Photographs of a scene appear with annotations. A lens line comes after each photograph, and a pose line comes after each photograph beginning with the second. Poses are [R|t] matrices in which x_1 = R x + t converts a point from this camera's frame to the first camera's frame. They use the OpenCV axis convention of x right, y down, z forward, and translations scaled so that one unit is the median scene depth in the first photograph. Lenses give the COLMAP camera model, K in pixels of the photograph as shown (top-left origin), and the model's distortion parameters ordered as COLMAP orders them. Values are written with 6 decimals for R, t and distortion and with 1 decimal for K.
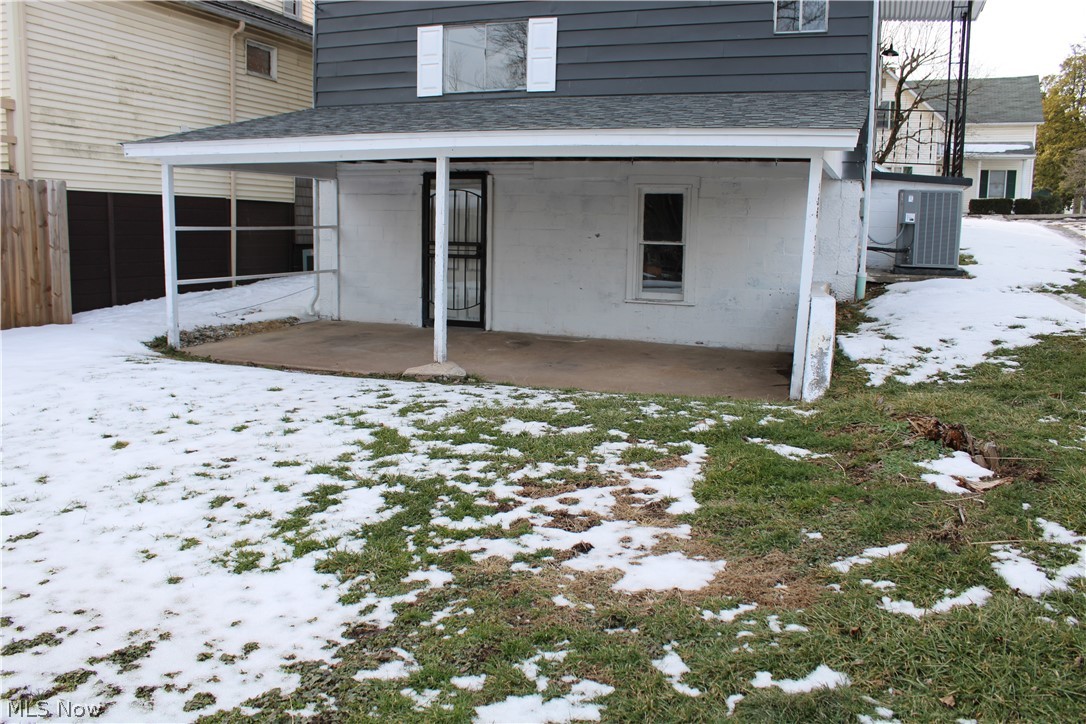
lens RADIAL K [[896.0, 0, 543.0], [0, 896.0, 362.0], [0, 0, 1]] dist [-0.101003, 0.007035]
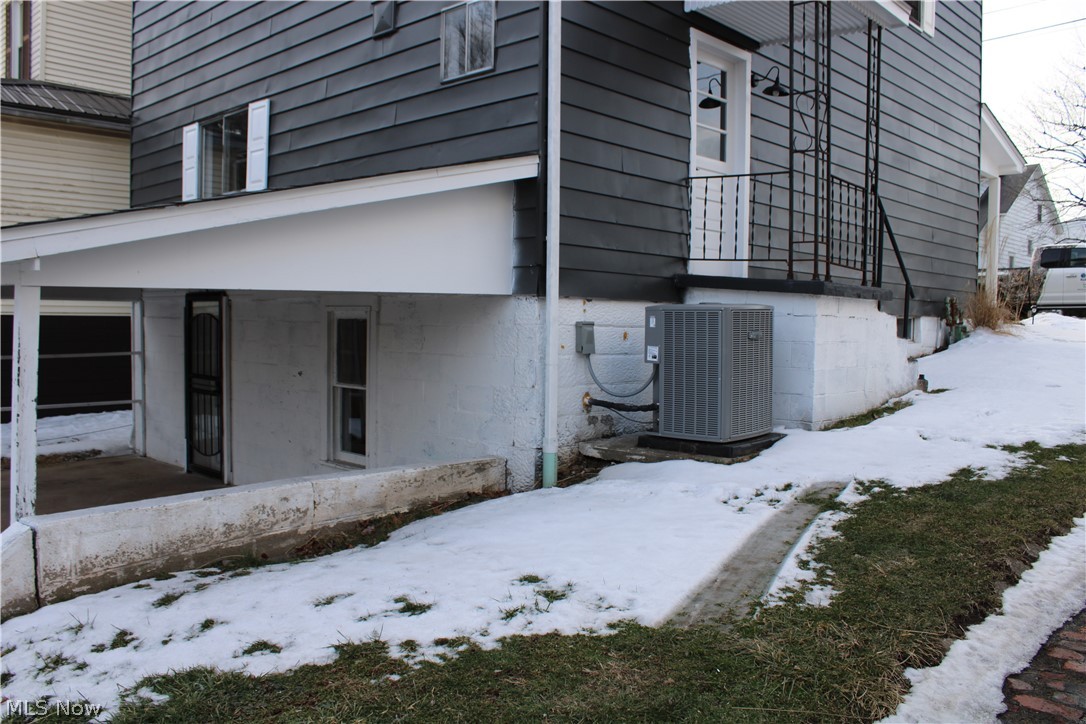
lens RADIAL K [[896.0, 0, 543.0], [0, 896.0, 362.0], [0, 0, 1]] dist [-0.101003, 0.007035]
pose [[0.922046, 0.011890, -0.386897, 0.544710], [-0.051935, 0.994291, -0.093215, -0.091298], [0.383580, 0.106042, 0.917399, 0.383506]]
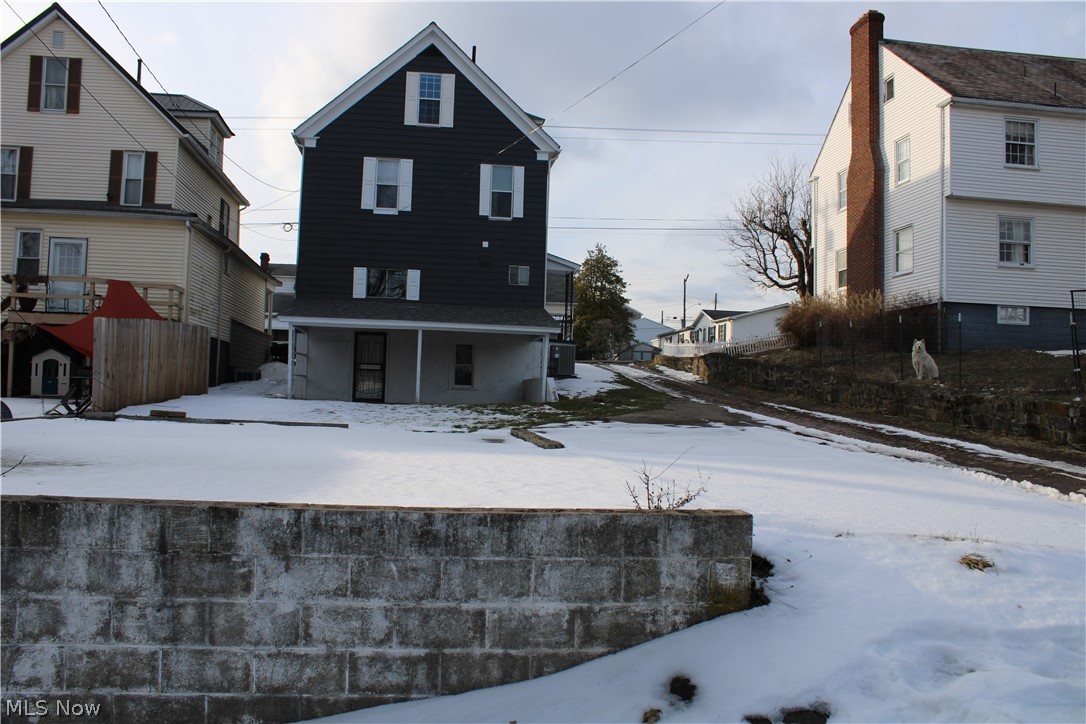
lens RADIAL K [[896.0, 0, 543.0], [0, 896.0, 362.0], [0, 0, 1]] dist [-0.101003, 0.007035]
pose [[0.876553, 0.020825, 0.480855, -0.831400], [0.061498, 0.986029, -0.154808, 0.244647], [-0.477360, 0.165269, 0.863026, -1.182324]]
